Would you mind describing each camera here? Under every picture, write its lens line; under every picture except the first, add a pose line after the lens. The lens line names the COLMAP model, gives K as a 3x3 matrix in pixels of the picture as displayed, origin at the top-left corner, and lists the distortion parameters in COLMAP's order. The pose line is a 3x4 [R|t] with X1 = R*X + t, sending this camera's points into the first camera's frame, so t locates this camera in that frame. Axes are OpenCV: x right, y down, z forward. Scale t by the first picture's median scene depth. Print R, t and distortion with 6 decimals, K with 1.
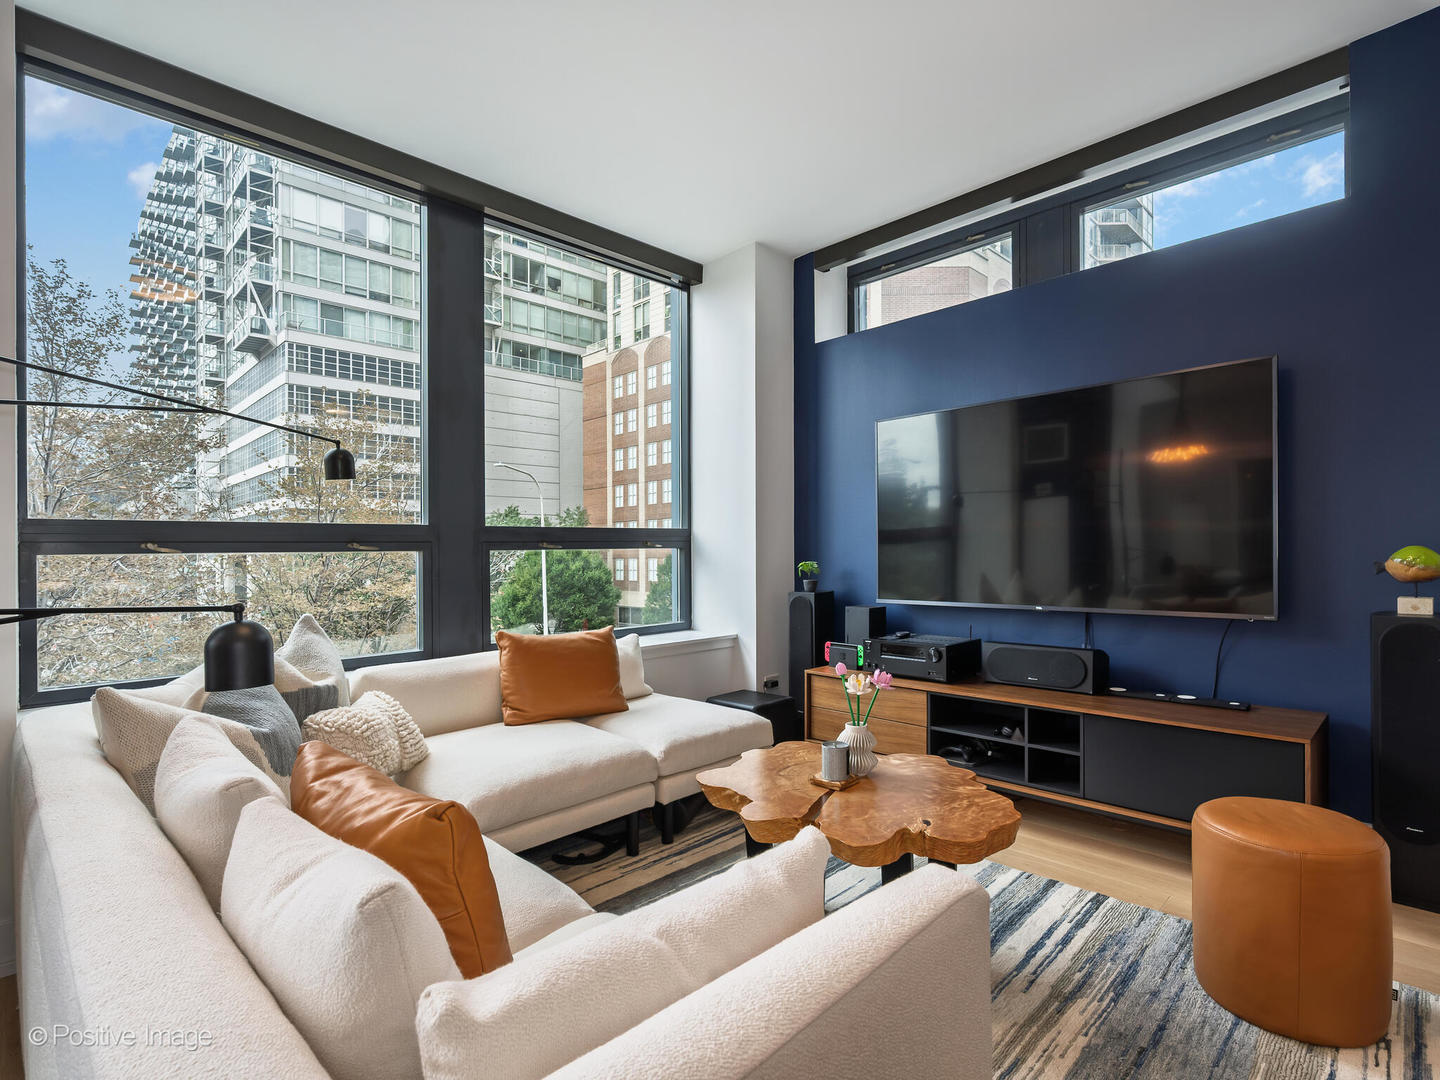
lens RADIAL K [[705.7, 0, 715.1], [0, 705.7, 551.0], [0, 0, 1]] dist [-0.000960, -0.000219]
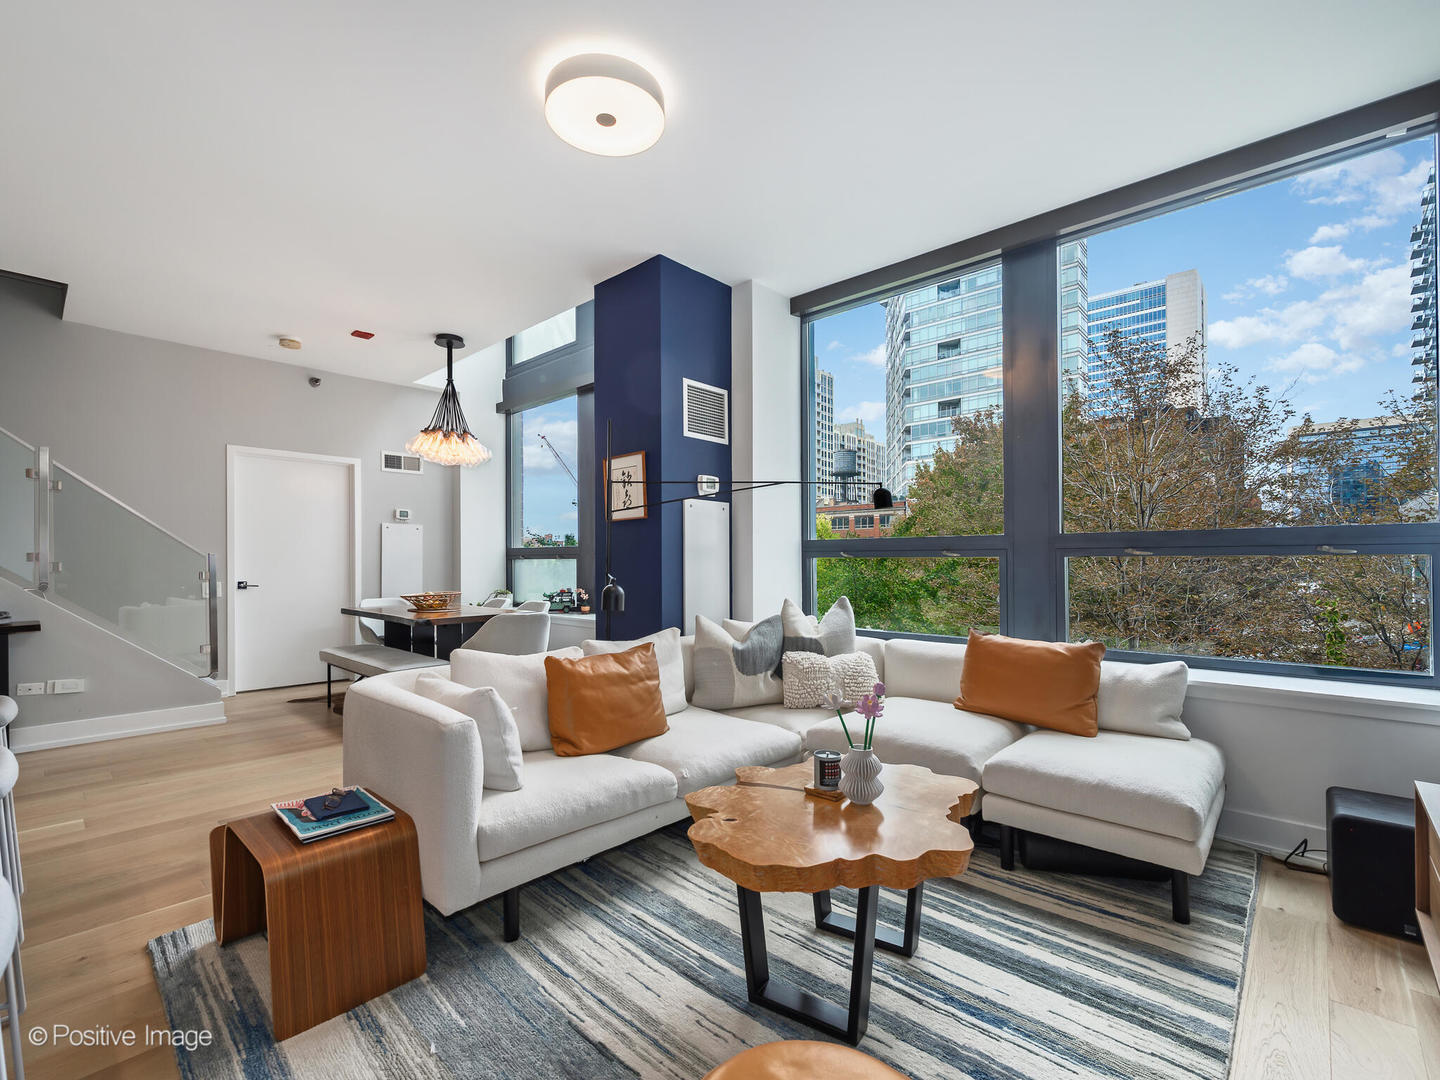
lens RADIAL K [[655.7, 0, 738.4], [0, 655.7, 556.9], [0, 0, 1]] dist [-0.000109, -0.000189]
pose [[0.061485, 0.006238, -0.998089, 0.485833], [-0.001040, 0.999980, 0.006186, -0.004948], [0.998107, 0.000658, 0.061490, 0.363963]]
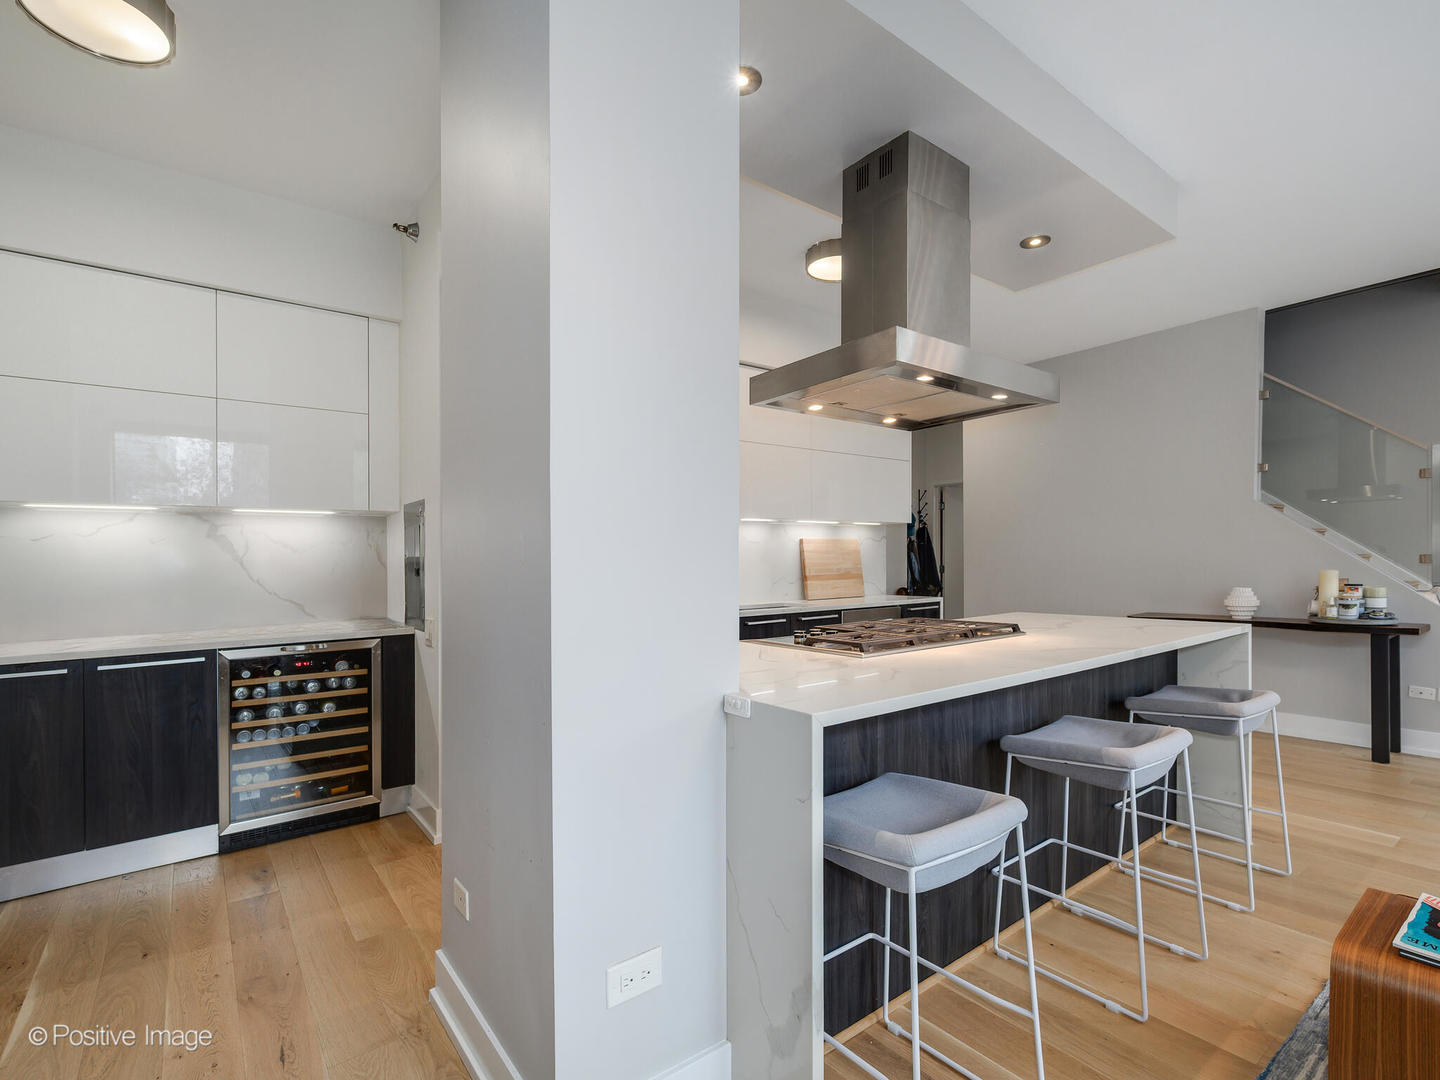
lens RADIAL K [[697.1, 0, 735.7], [0, 697.1, 558.4], [0, 0, 1]] dist [-0.001312, -0.000018]
pose [[-0.993439, 0.027690, 0.110959, 0.349866], [0.027664, 0.999616, -0.001772, -0.020897], [-0.110966, 0.001310, -0.993823, 0.478700]]
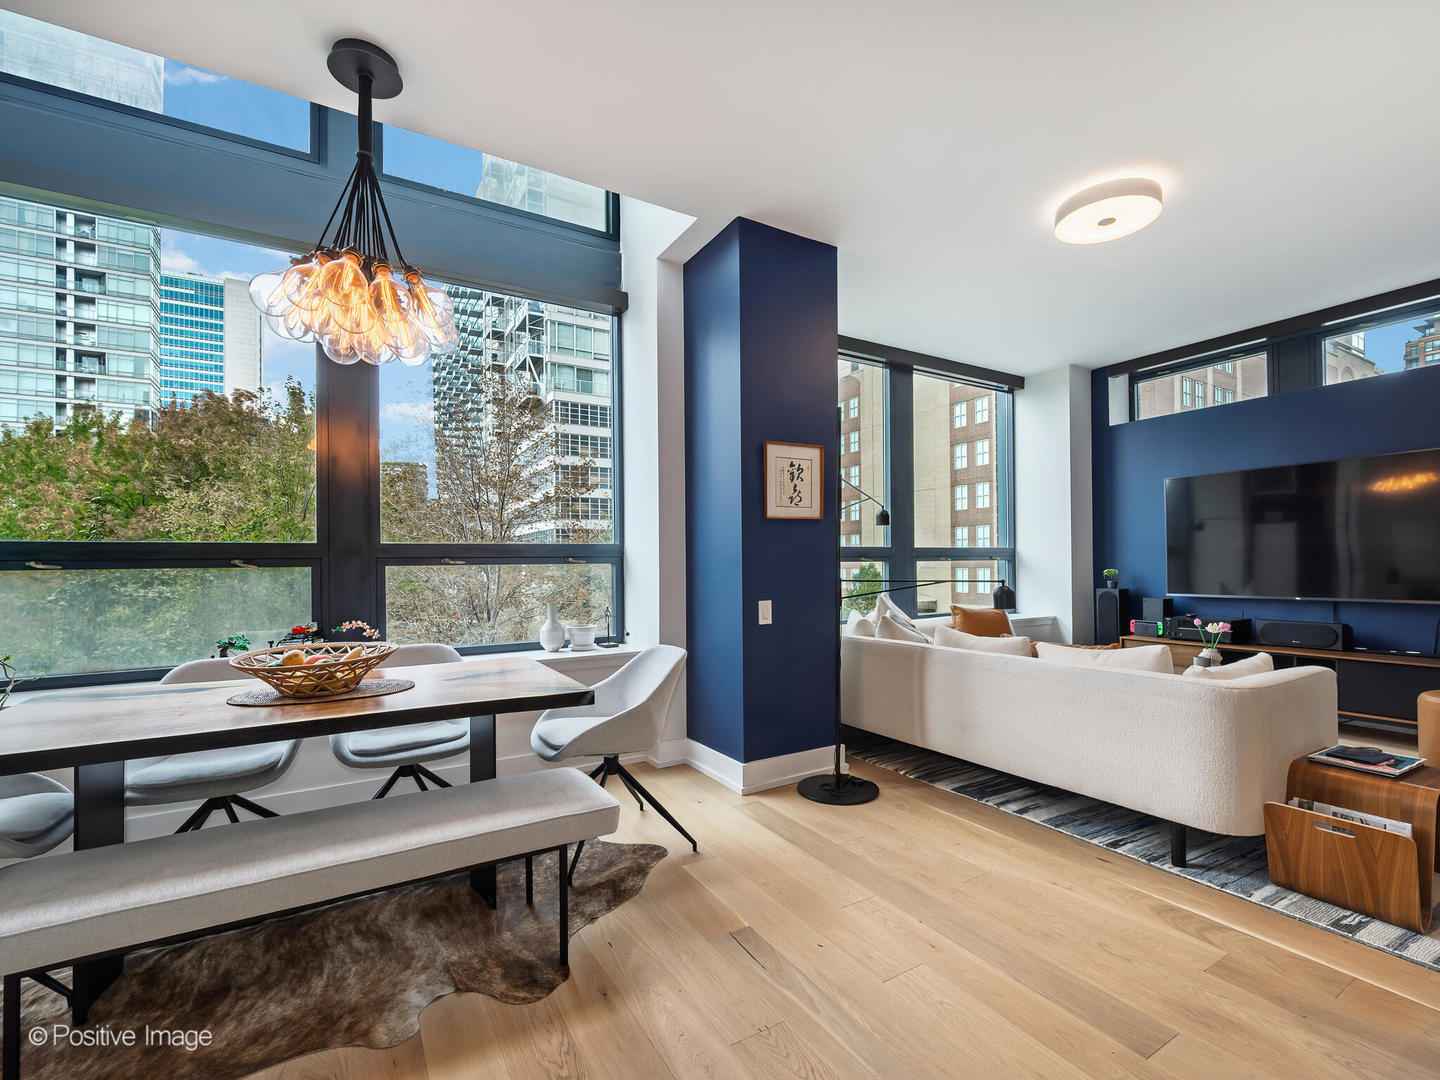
lens RADIAL K [[631.8, 0, 715.0], [0, 631.8, 555.6], [0, 0, 1]] dist [-0.001777, -0.000136]
pose [[0.969910, 0.001195, -0.243460, -0.326552], [-0.003787, 0.999941, -0.010179, 0.002217], [0.243434, 0.010795, 0.969857, -0.486691]]
